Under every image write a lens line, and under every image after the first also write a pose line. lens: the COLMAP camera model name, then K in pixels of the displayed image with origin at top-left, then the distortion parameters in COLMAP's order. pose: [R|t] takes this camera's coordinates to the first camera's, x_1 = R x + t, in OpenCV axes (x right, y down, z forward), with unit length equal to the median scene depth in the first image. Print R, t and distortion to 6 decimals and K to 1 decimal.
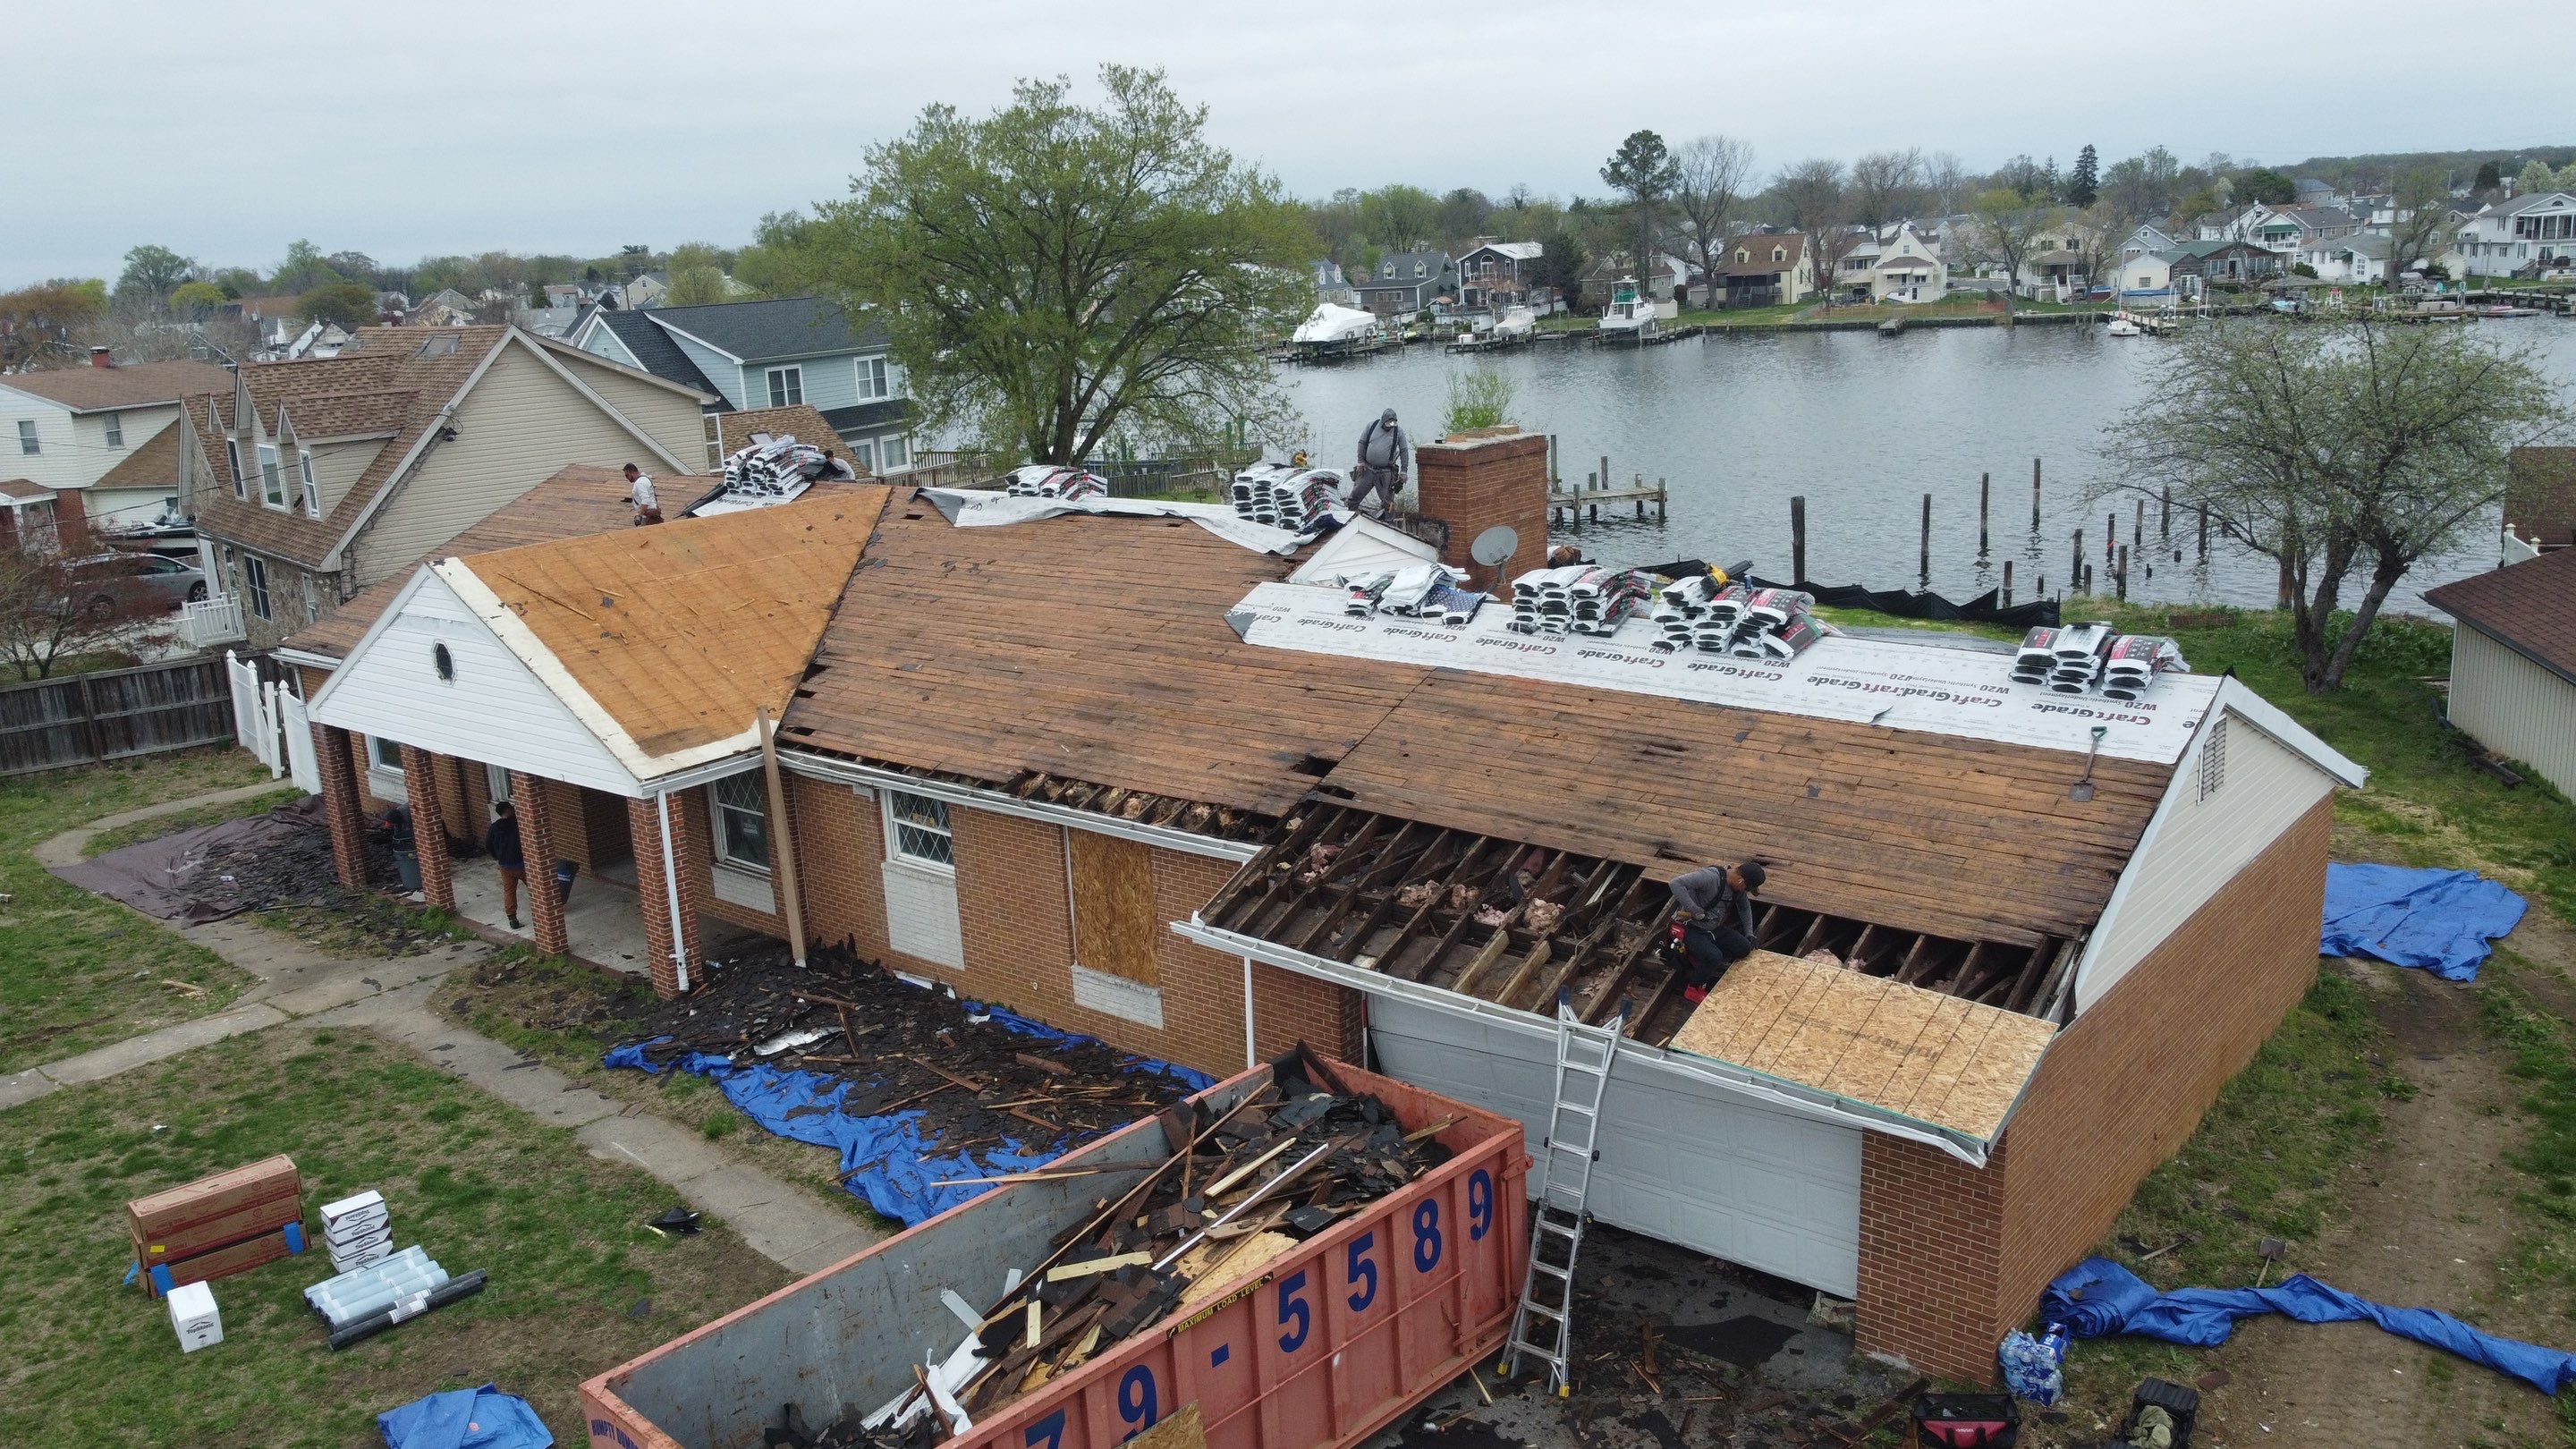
lens RADIAL K [[1951.2, 0, 1290.6], [0, 1951.2, 725.8], [0, 0, 1]] dist [-0.007937, 0.002272]
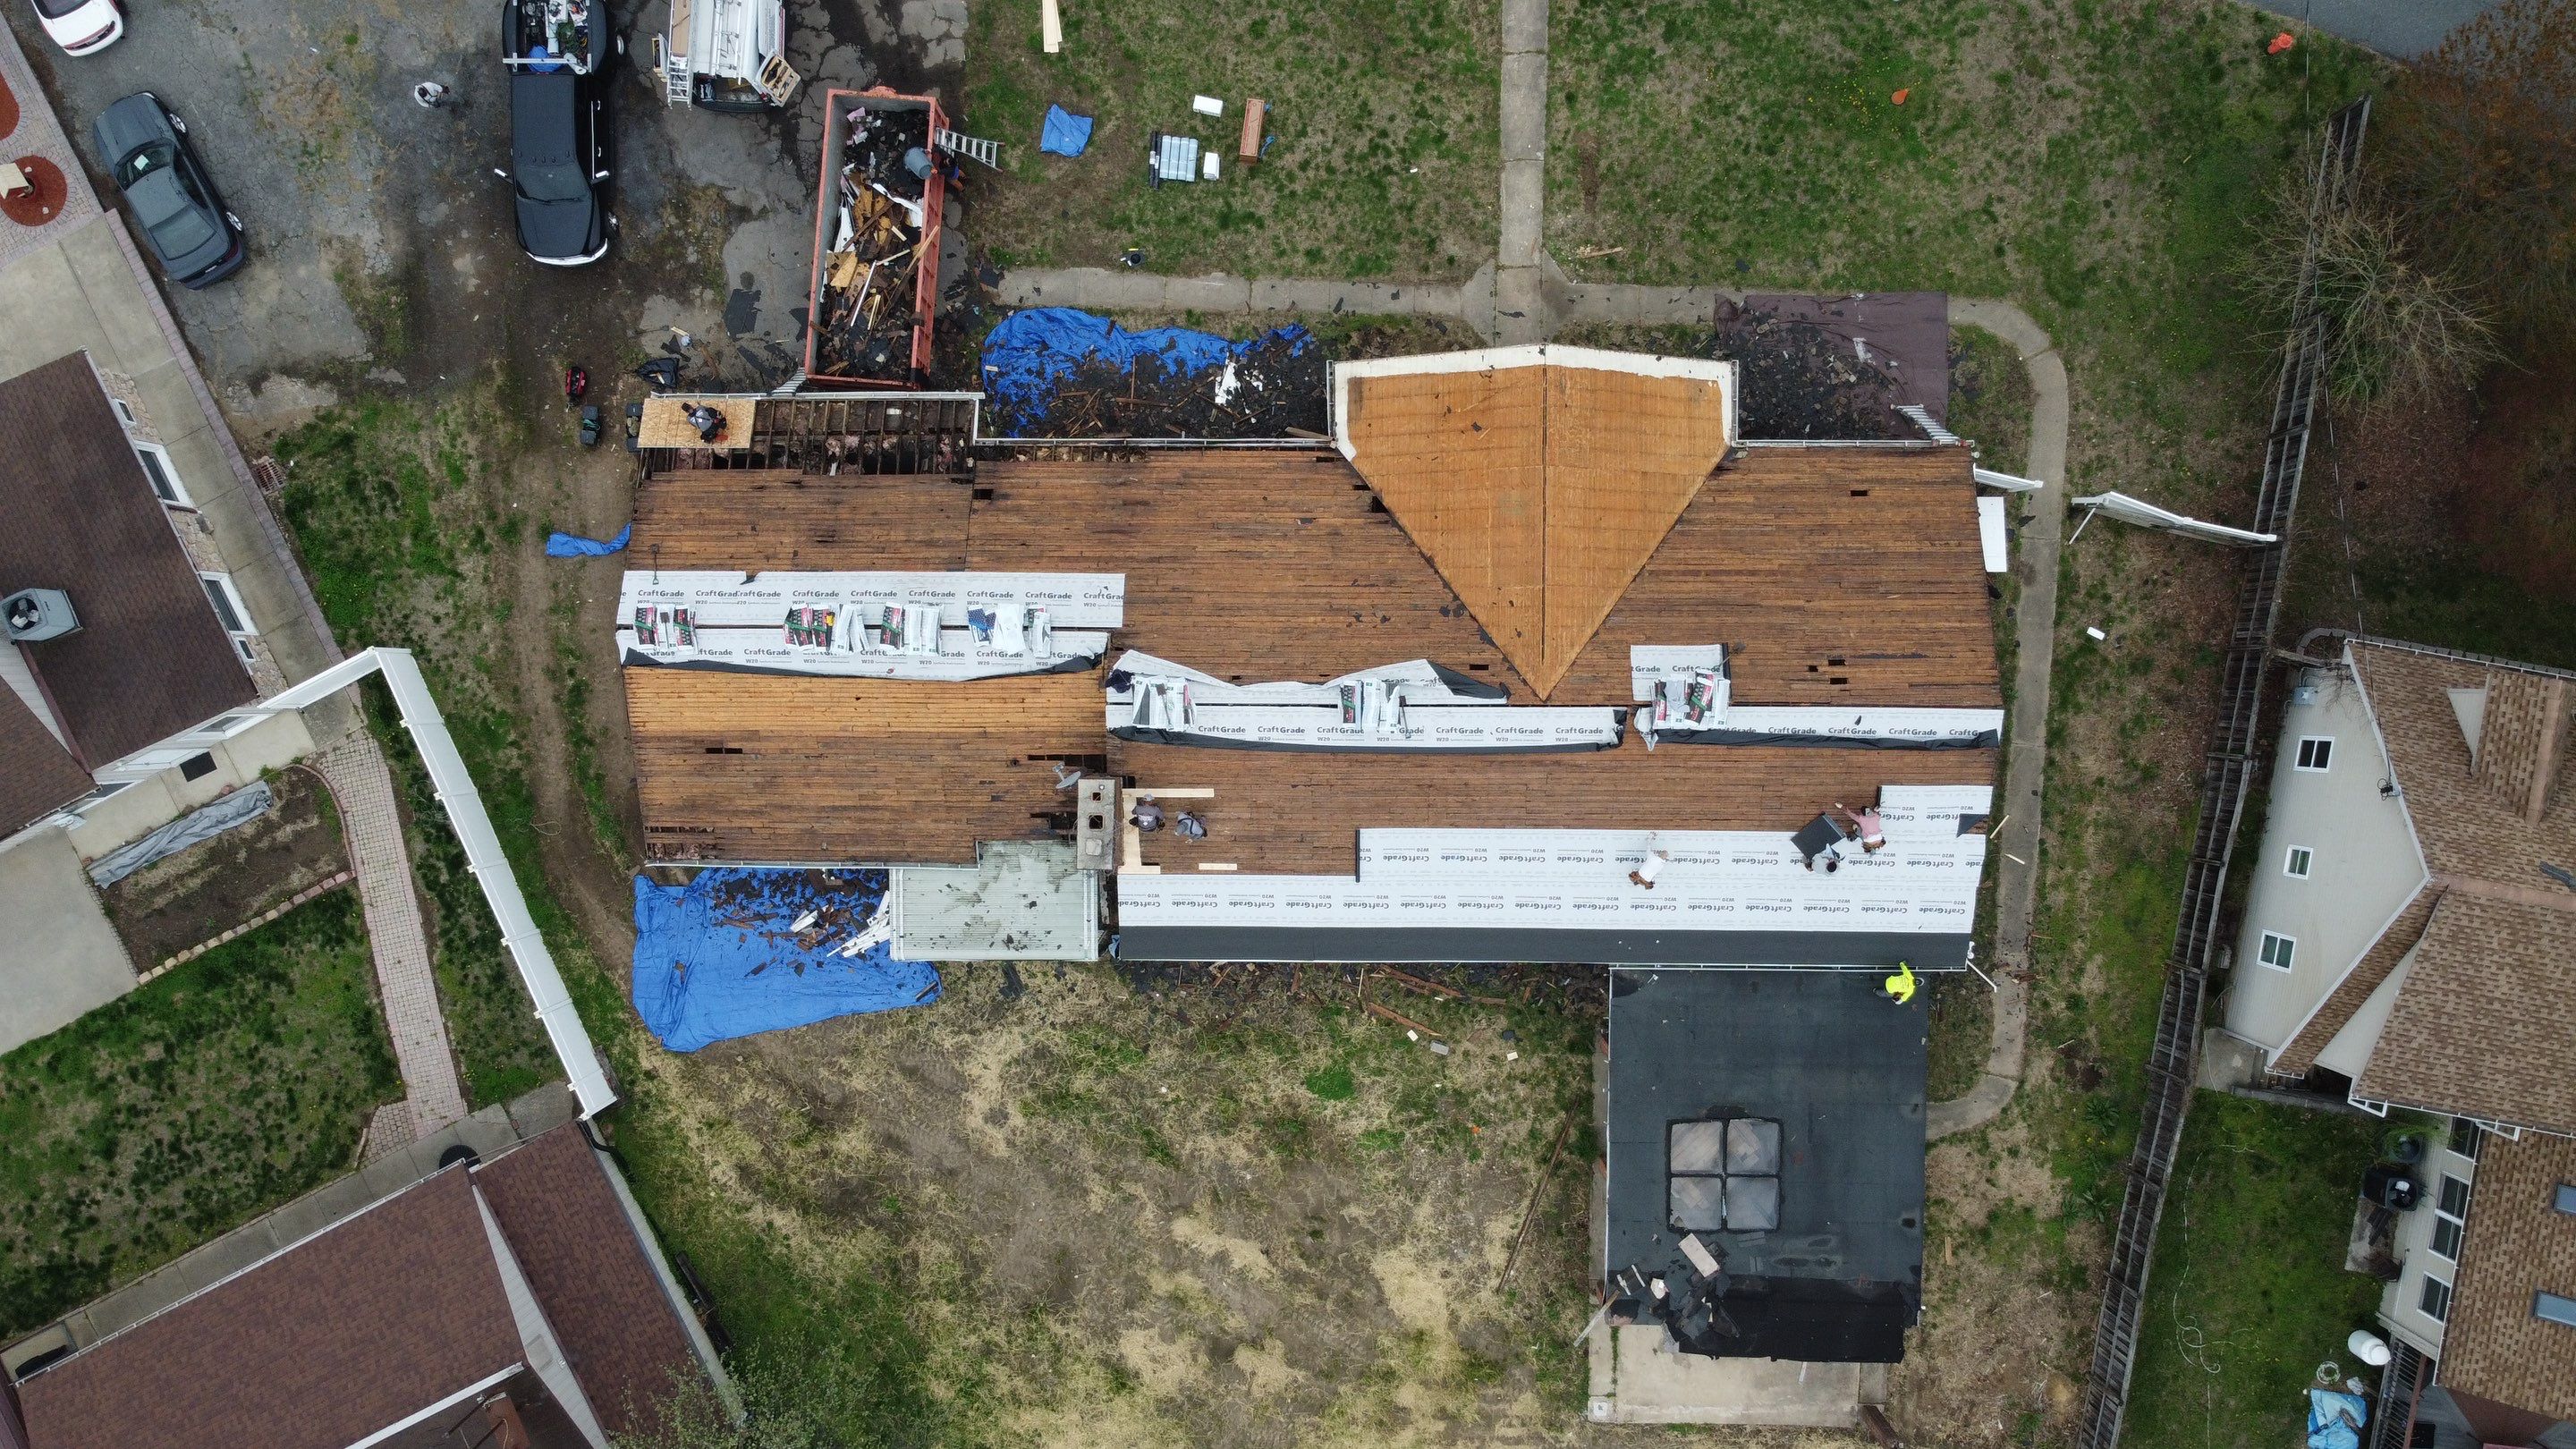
lens RADIAL K [[1951.2, 0, 1271.8], [0, 1951.2, 719.0], [0, 0, 1]] dist [-0.007937, 0.002272]
pose [[-0.763517, 0.640912, 0.079206, -0.231043], [-0.093843, -0.231461, 0.968308, -2.048931], [0.638933, 0.731886, 0.236869, 0.819870]]
